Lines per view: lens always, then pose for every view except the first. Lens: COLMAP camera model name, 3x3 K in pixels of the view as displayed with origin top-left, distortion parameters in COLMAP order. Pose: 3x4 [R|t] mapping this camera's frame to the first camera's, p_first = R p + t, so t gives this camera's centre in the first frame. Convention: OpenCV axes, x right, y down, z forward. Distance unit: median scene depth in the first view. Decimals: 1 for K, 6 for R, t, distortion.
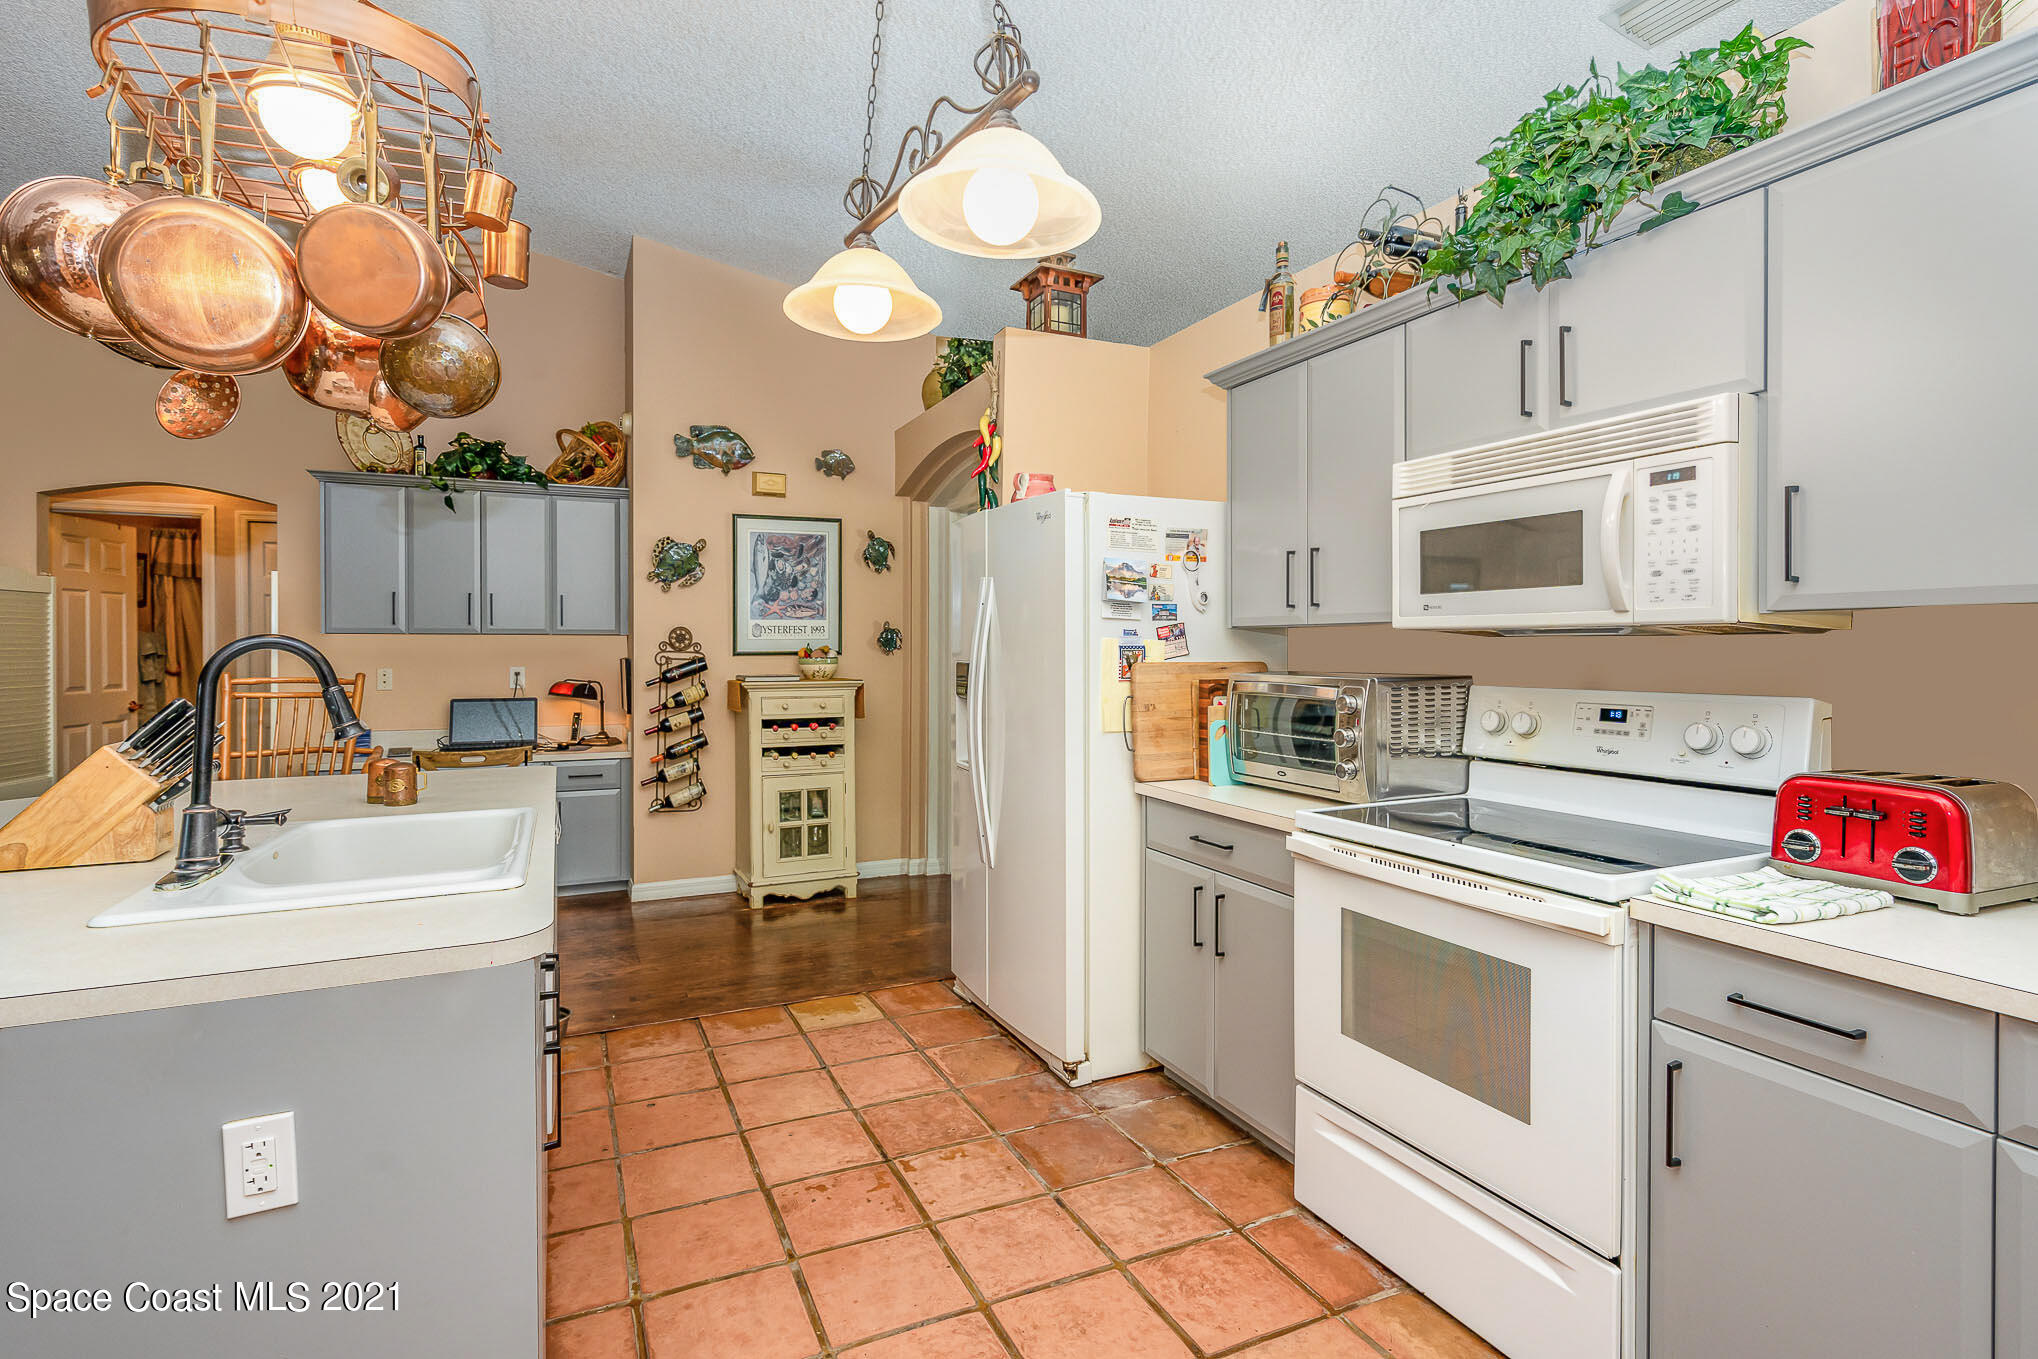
lens RADIAL K [[997.3, 0, 1012.2], [0, 997.3, 656.3], [0, 0, 1]] dist [0.001534, 0.000638]
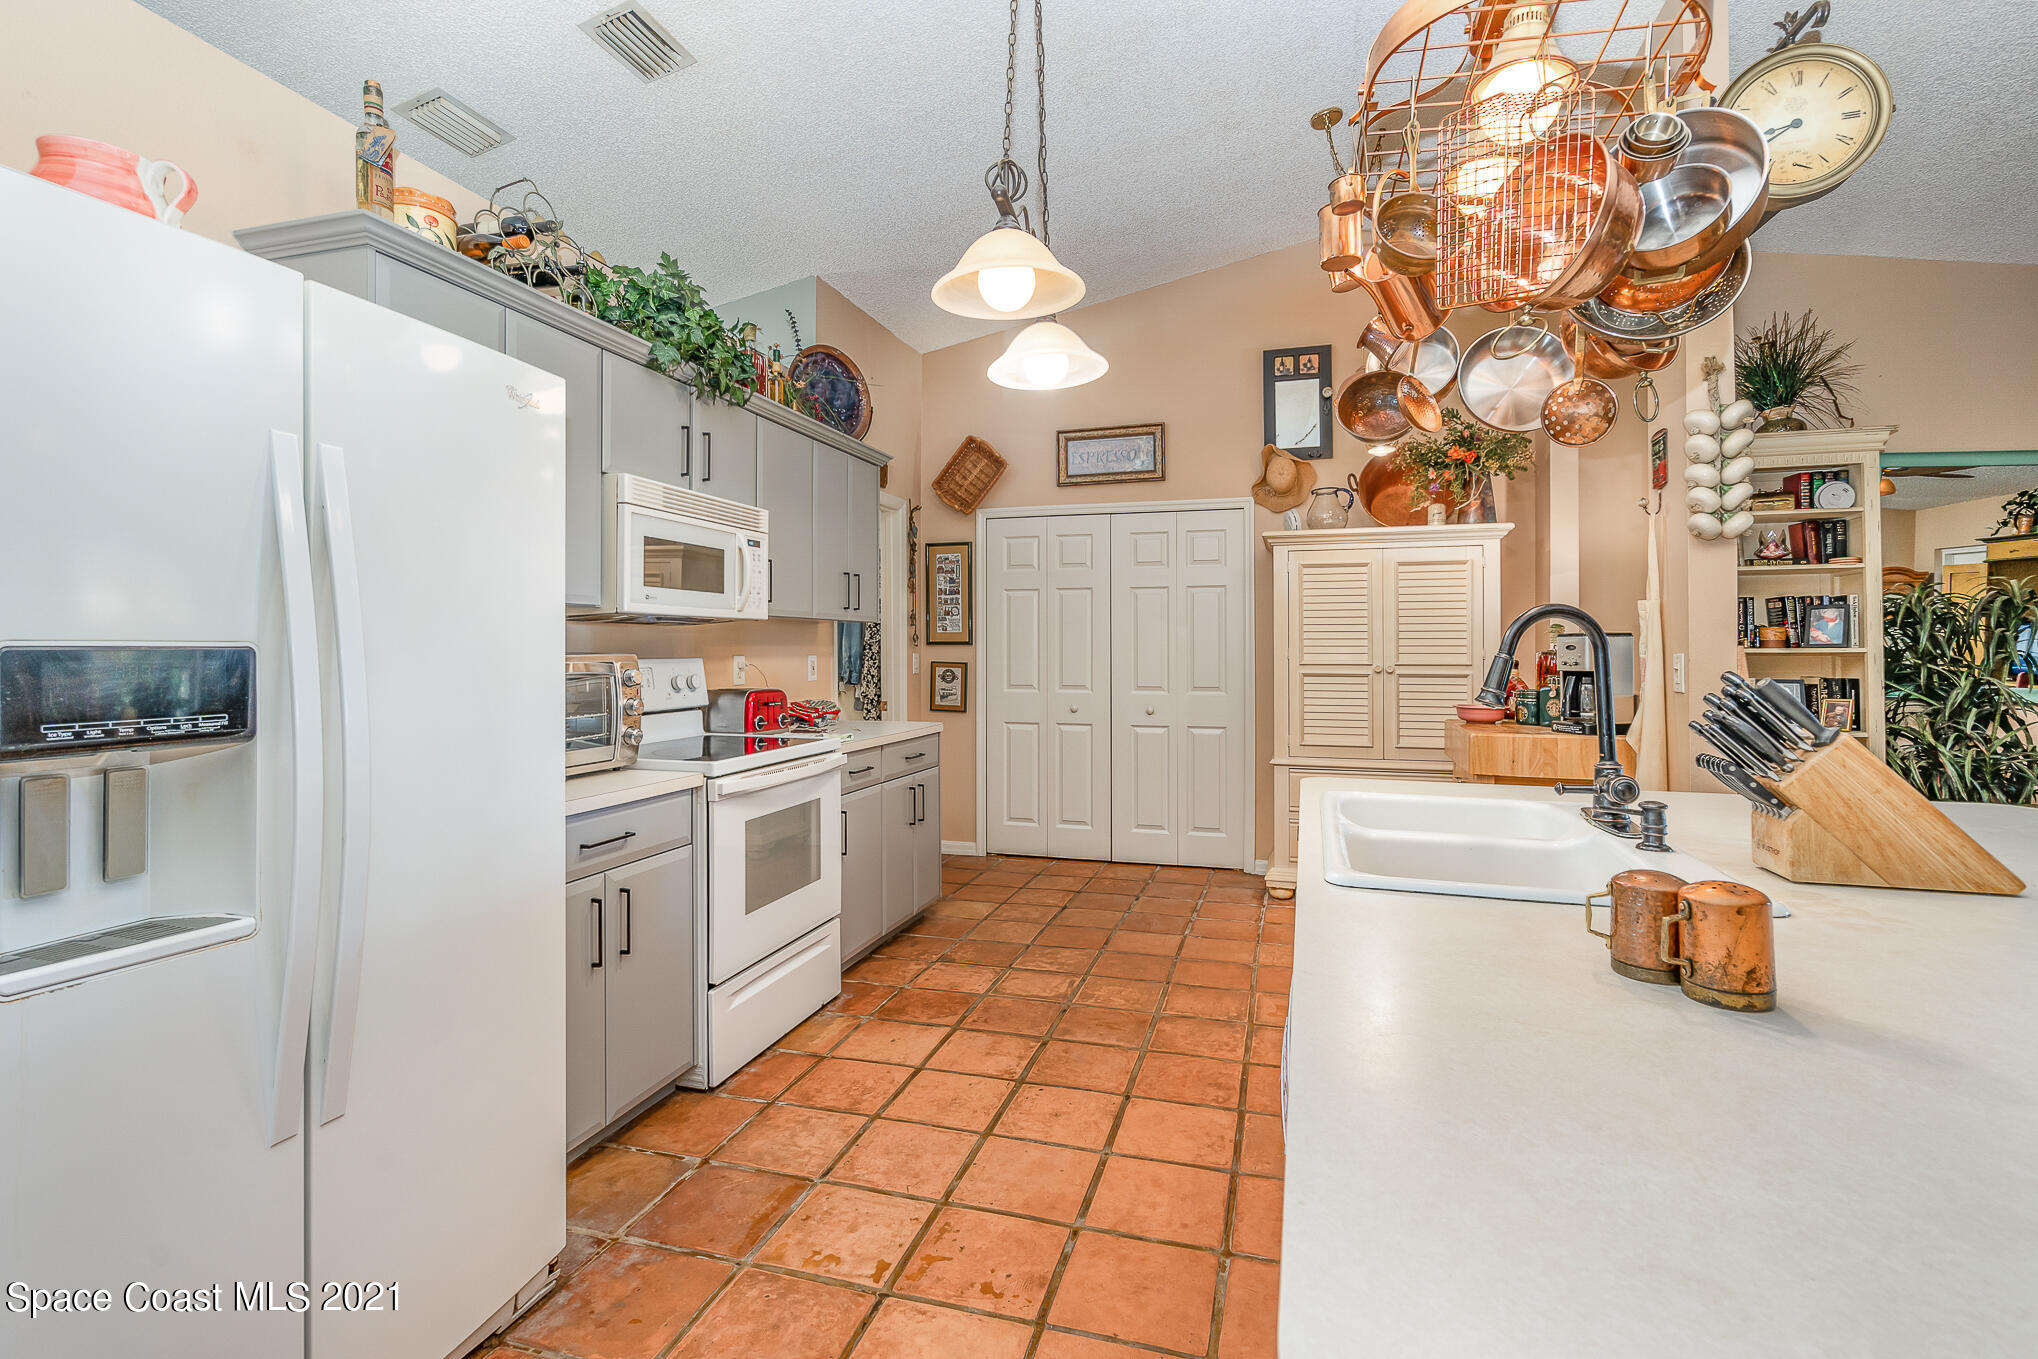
lens RADIAL K [[948.4, 0, 1015.4], [0, 948.4, 646.3], [0, 0, 1]] dist [0.001251, 0.000267]
pose [[-0.749300, 0.001465, 0.662230, -0.527548], [0.006120, 0.999970, 0.004712, 0.007720], [-0.662203, 0.007583, -0.749286, 1.144121]]
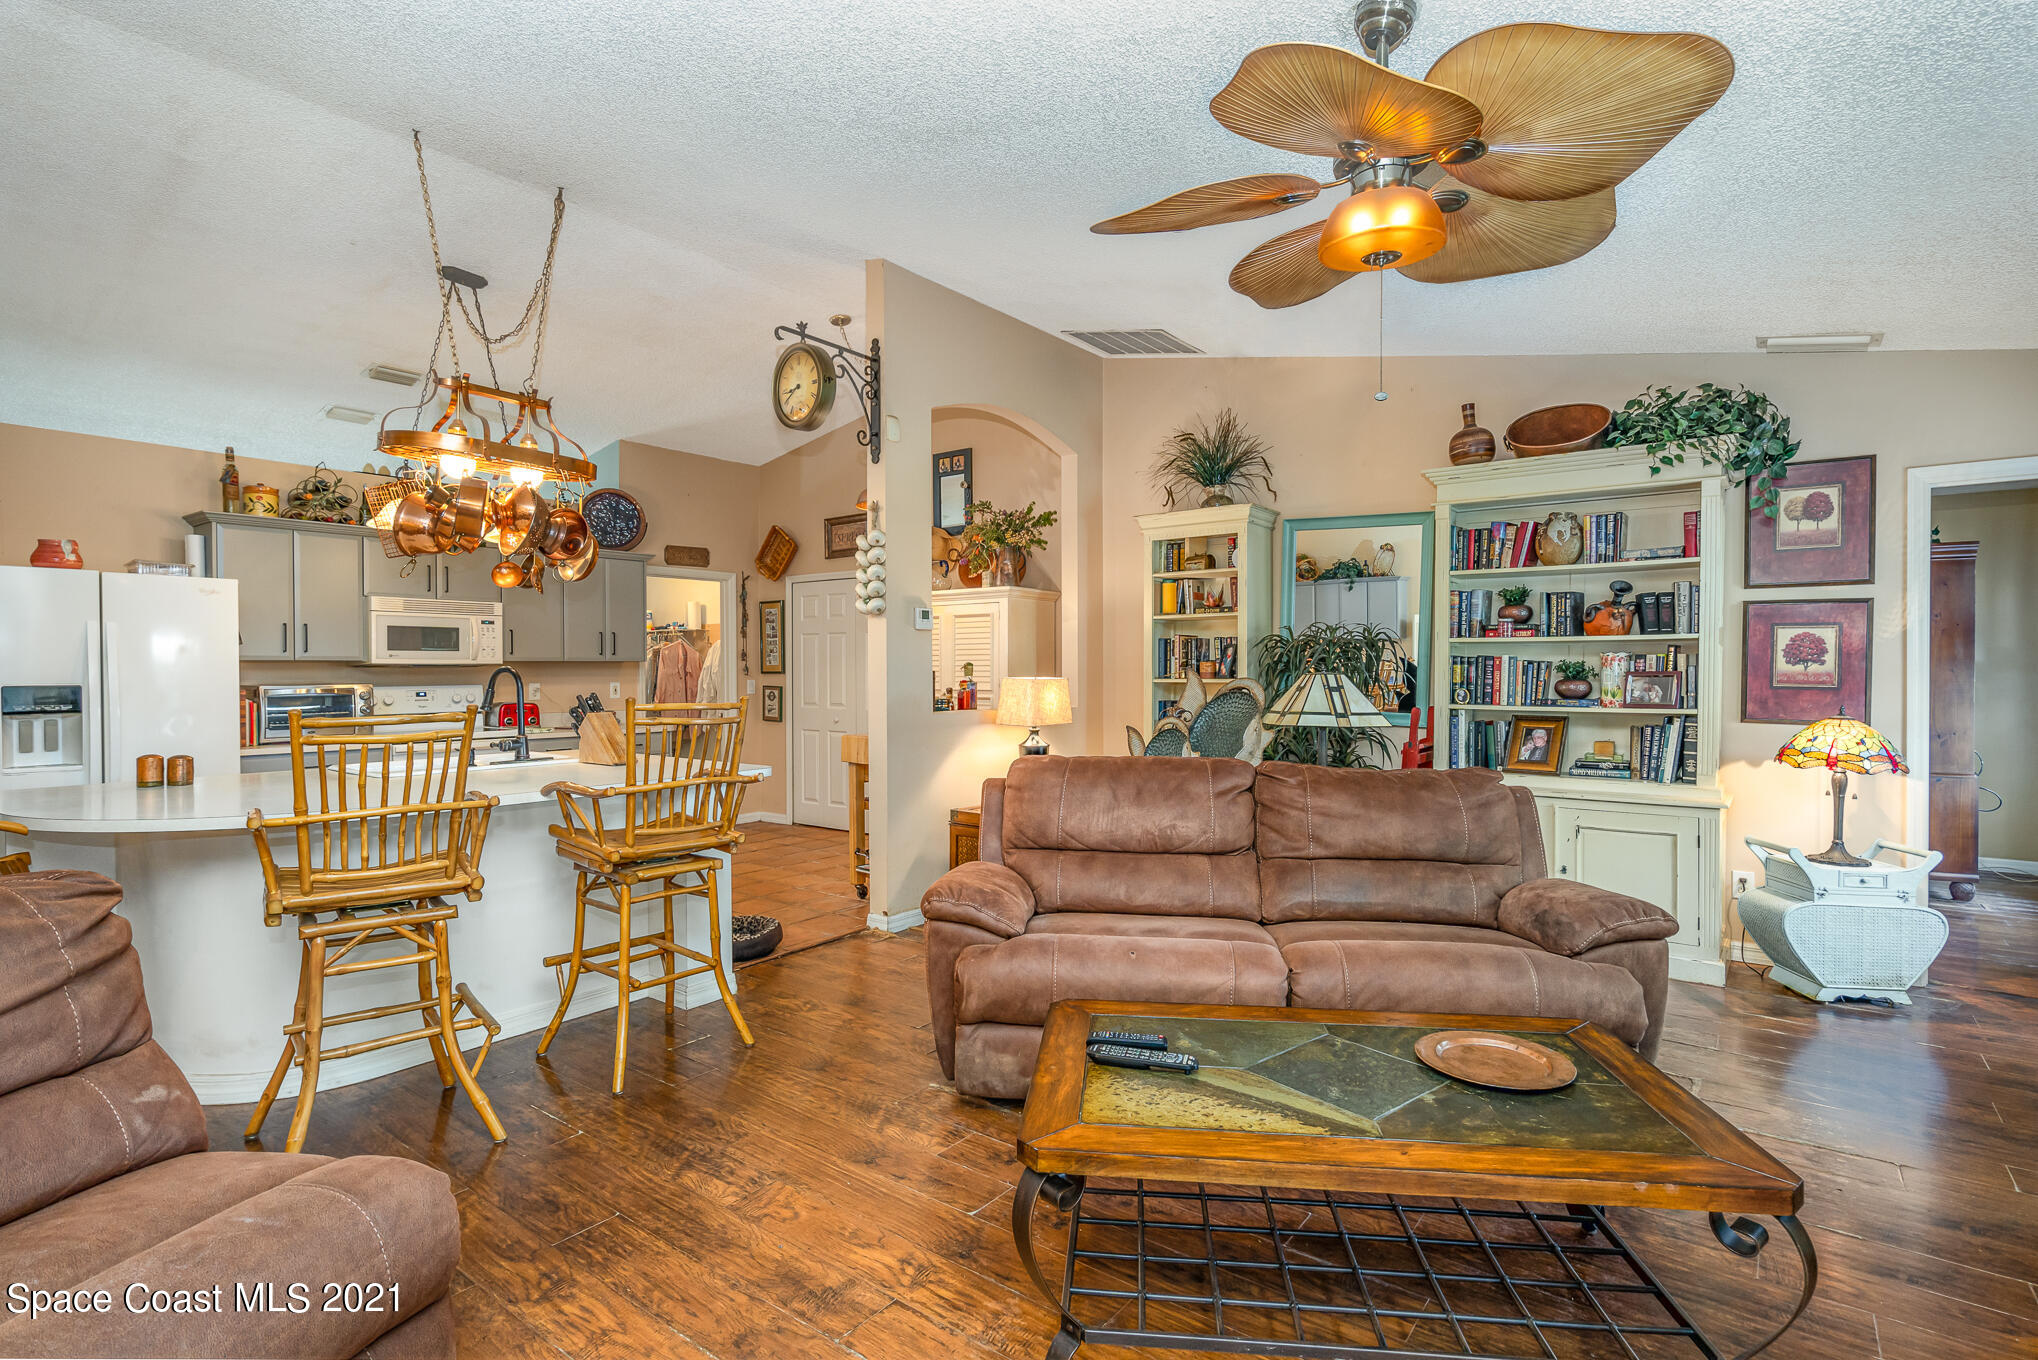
lens RADIAL K [[1015.5, 0, 1040.6], [0, 1015.5, 670.8], [0, 0, 1]] dist [0.000620, 0.000288]
pose [[-0.463441, -0.001926, 0.886126, -1.926644], [0.012056, 0.999891, 0.008478, -0.008918], [-0.886046, 0.014612, -0.463368, 0.521977]]
